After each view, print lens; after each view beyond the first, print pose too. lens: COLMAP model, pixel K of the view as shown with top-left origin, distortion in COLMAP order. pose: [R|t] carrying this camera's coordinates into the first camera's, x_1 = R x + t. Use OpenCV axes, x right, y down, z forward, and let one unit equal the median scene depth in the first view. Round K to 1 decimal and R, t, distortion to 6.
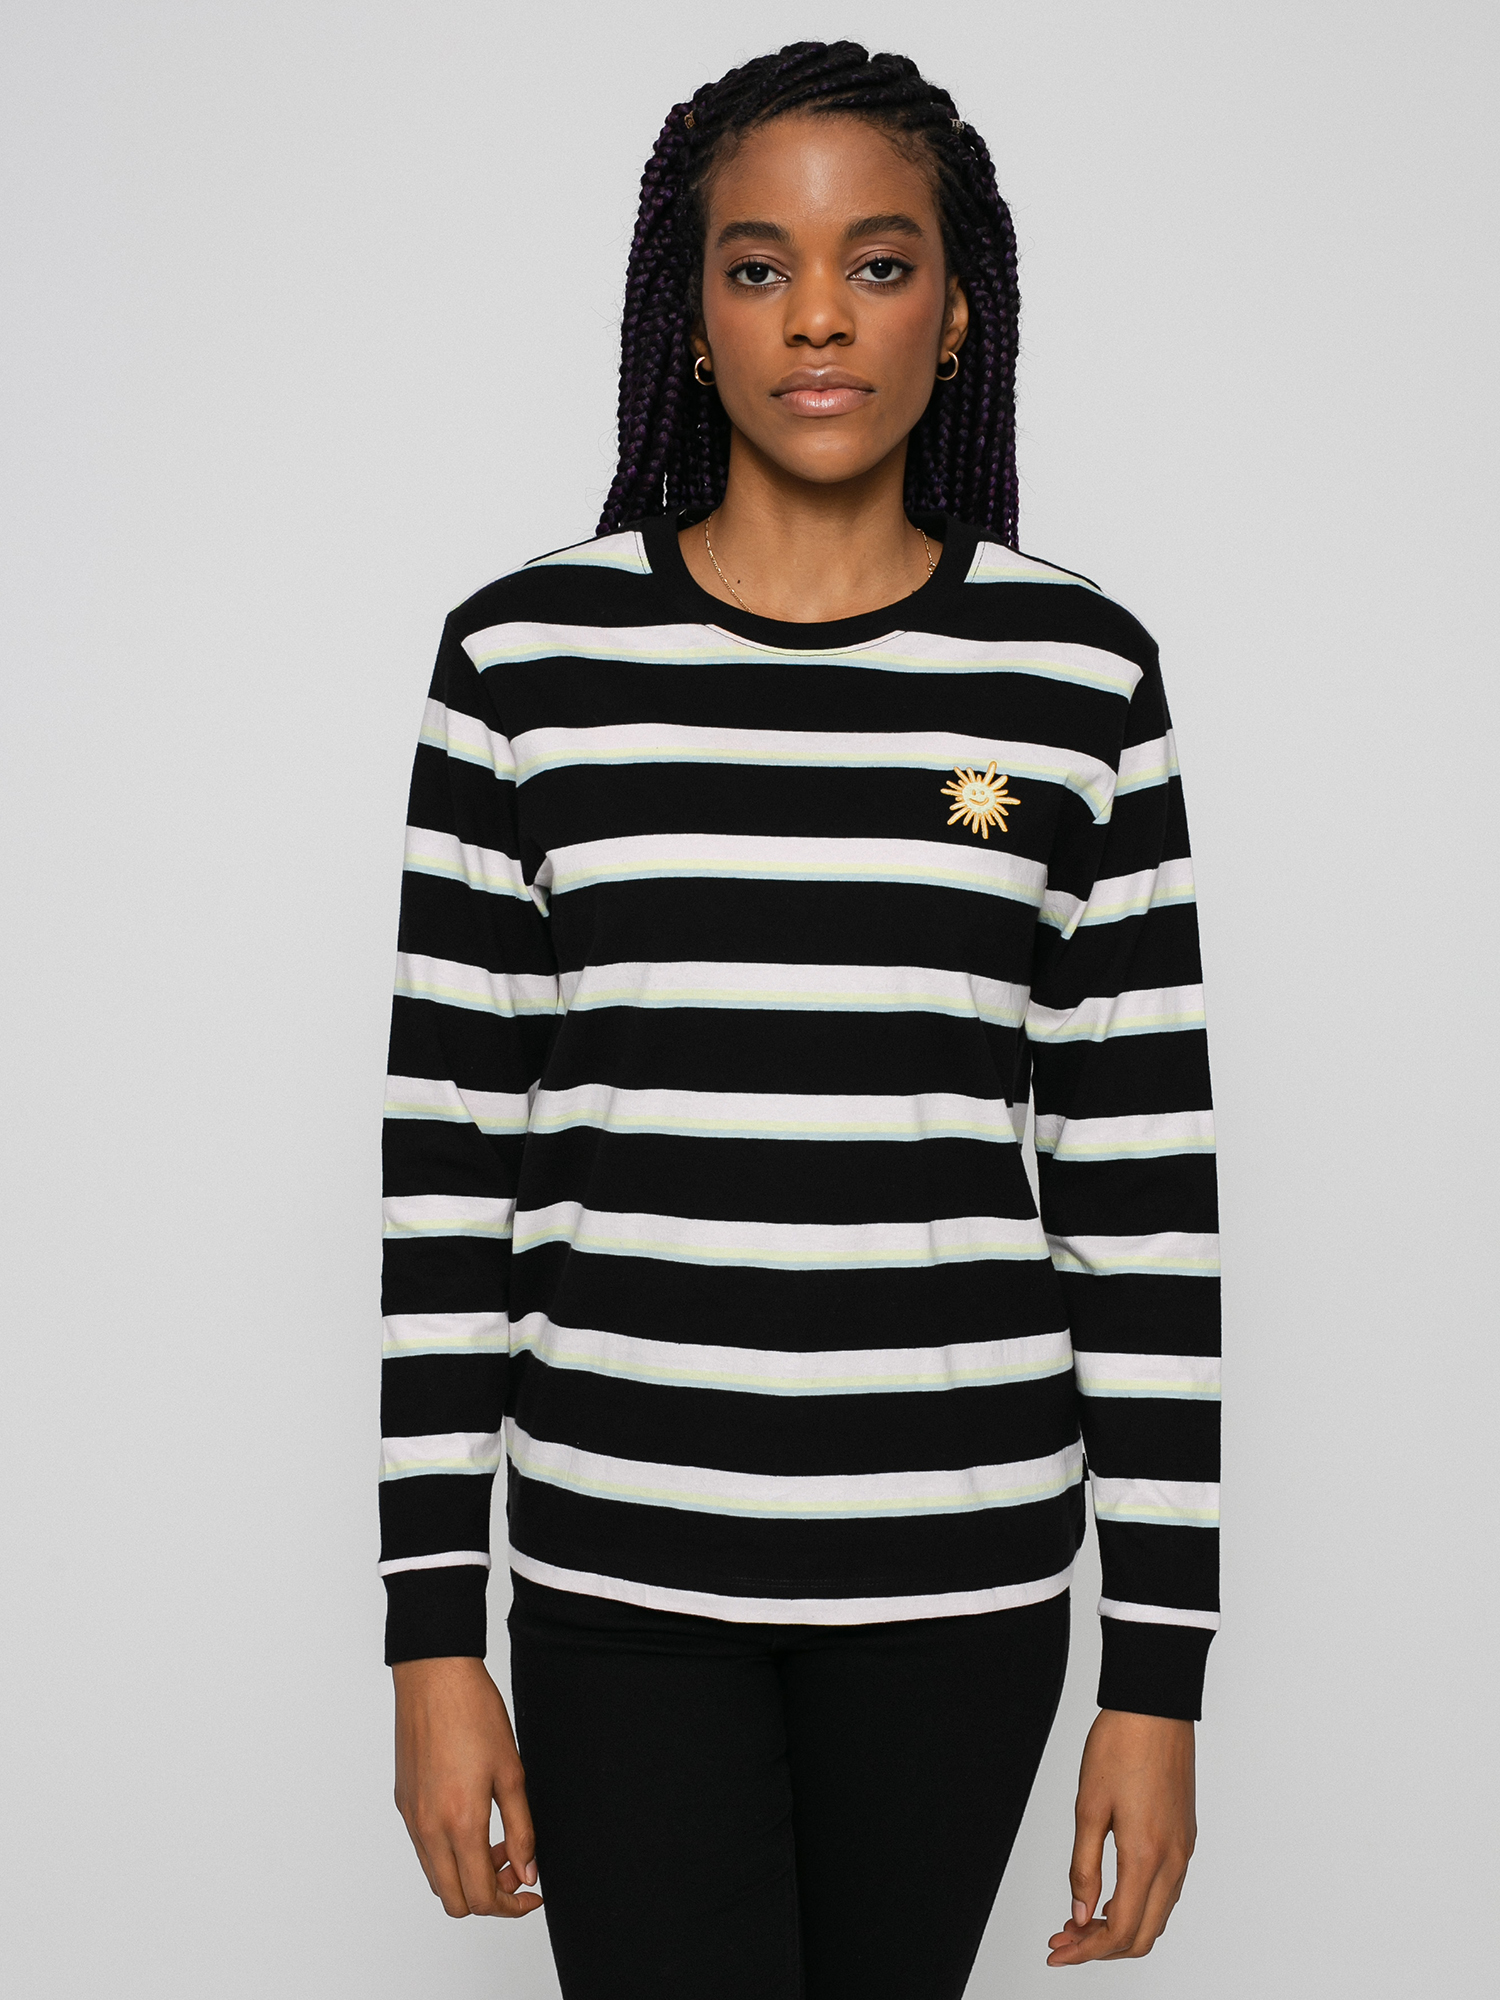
lens RADIAL K [[3383.6, 0, 753.3], [0, 3383.6, 995.6], [0, 0, 1]] dist [-0.126002, 0.000000]
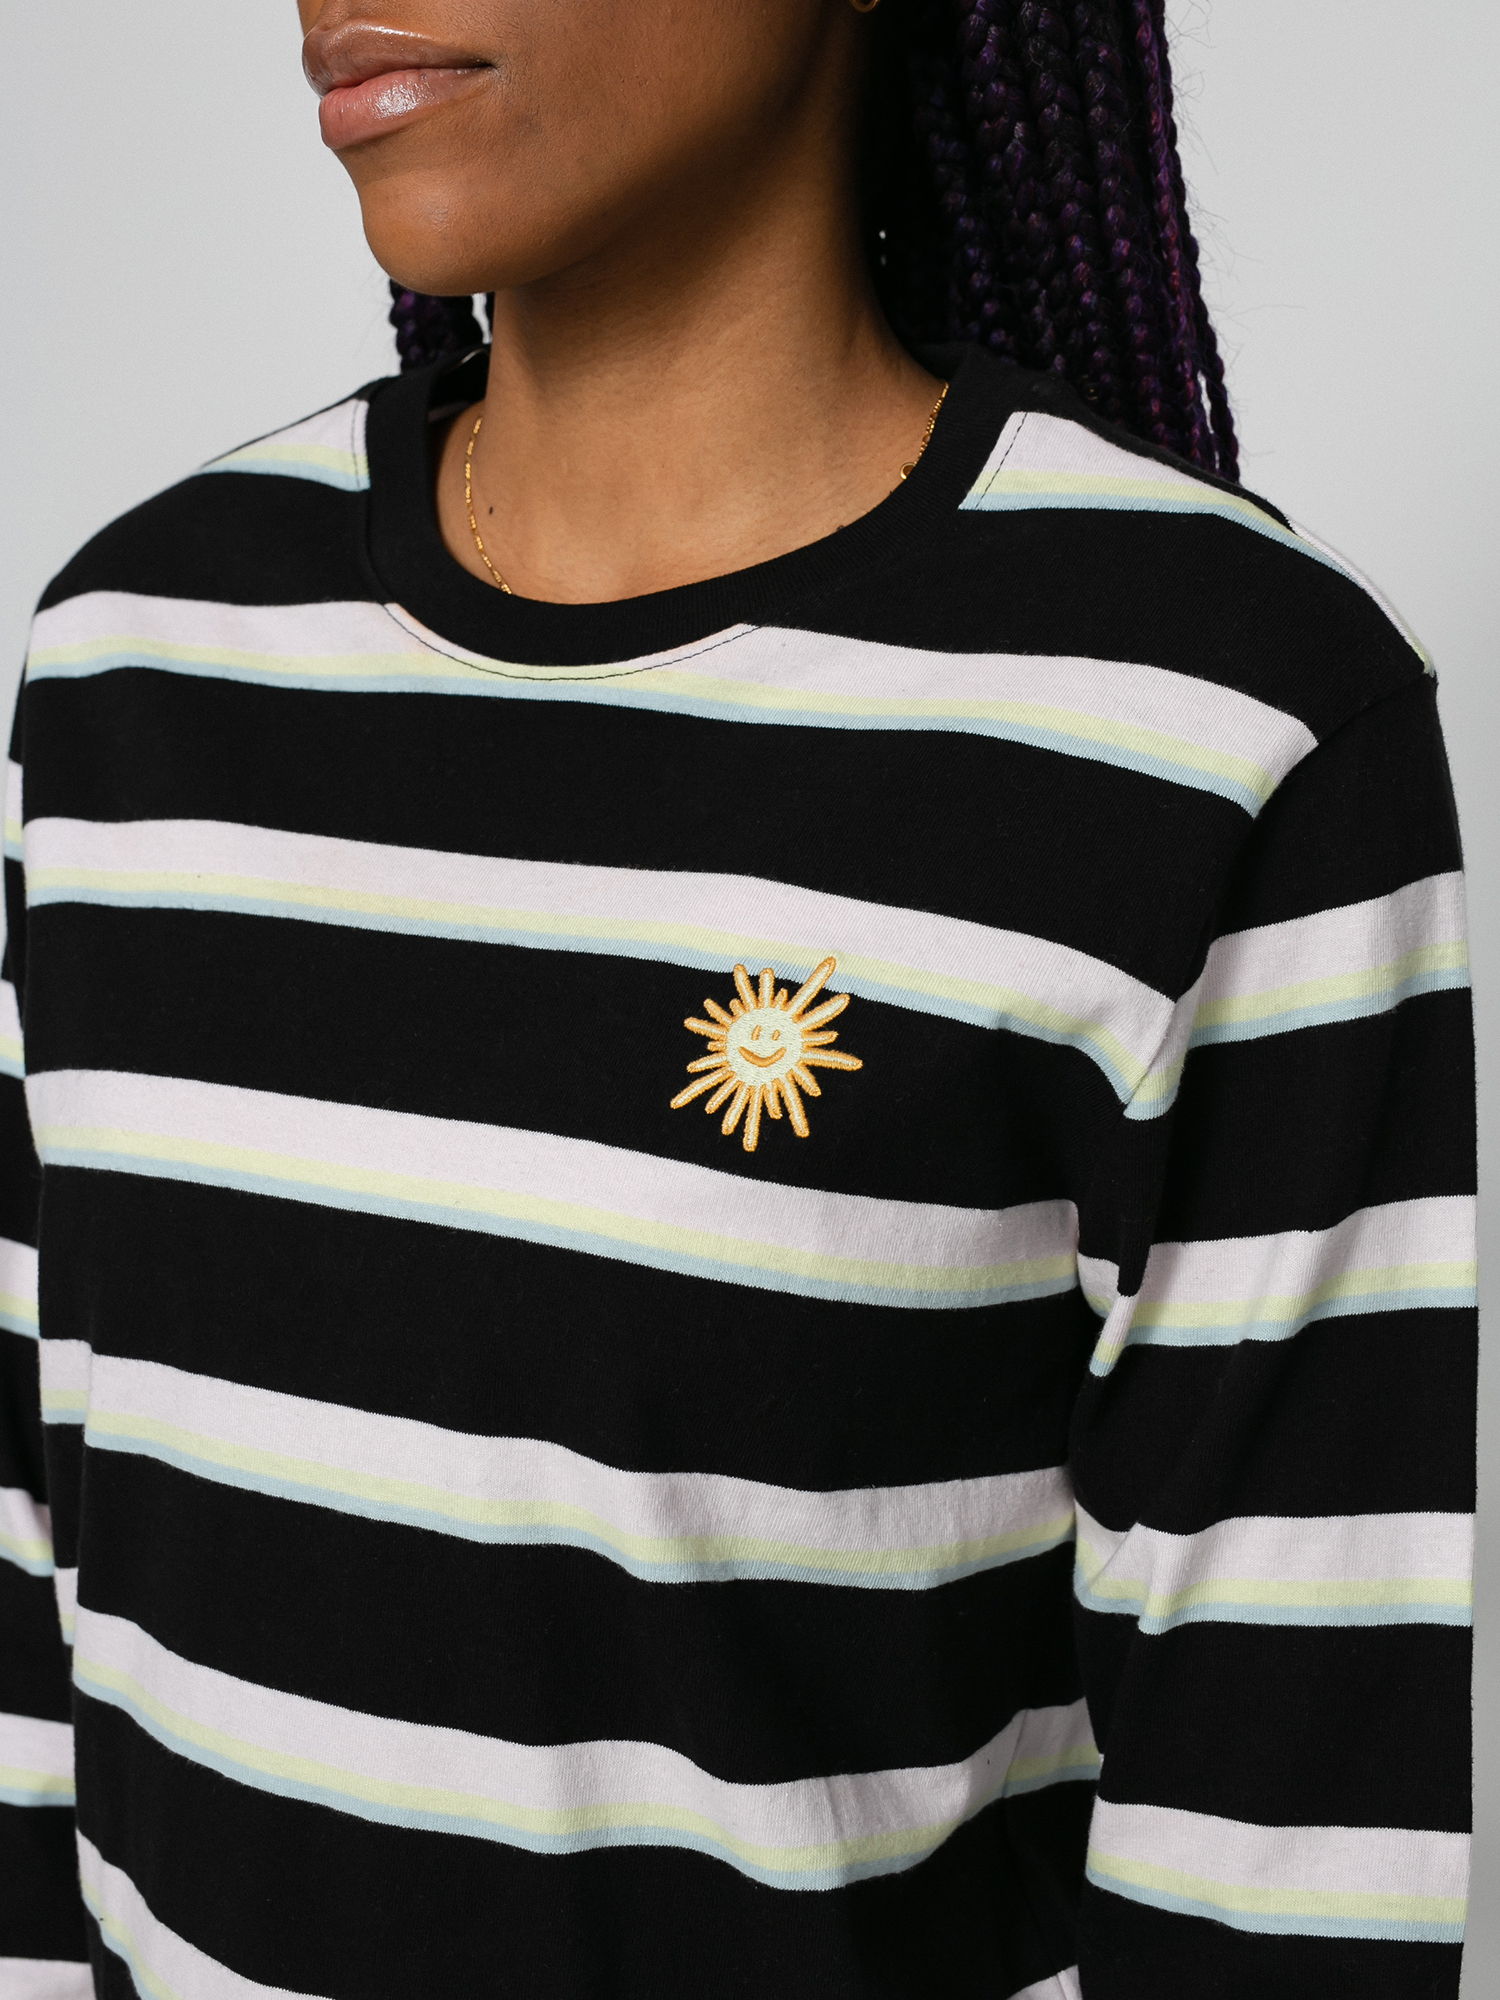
lens RADIAL K [[3383.6, 0, 750.2], [0, 3383.6, 1001.7], [0, 0, 1]] dist [-0.126002, 0.000000]
pose [[0.826326, 0.085132, -0.556720, 0.293907], [-0.050273, 0.995713, 0.077644, -0.095636], [0.560944, -0.036171, 0.827063, 0.654833]]
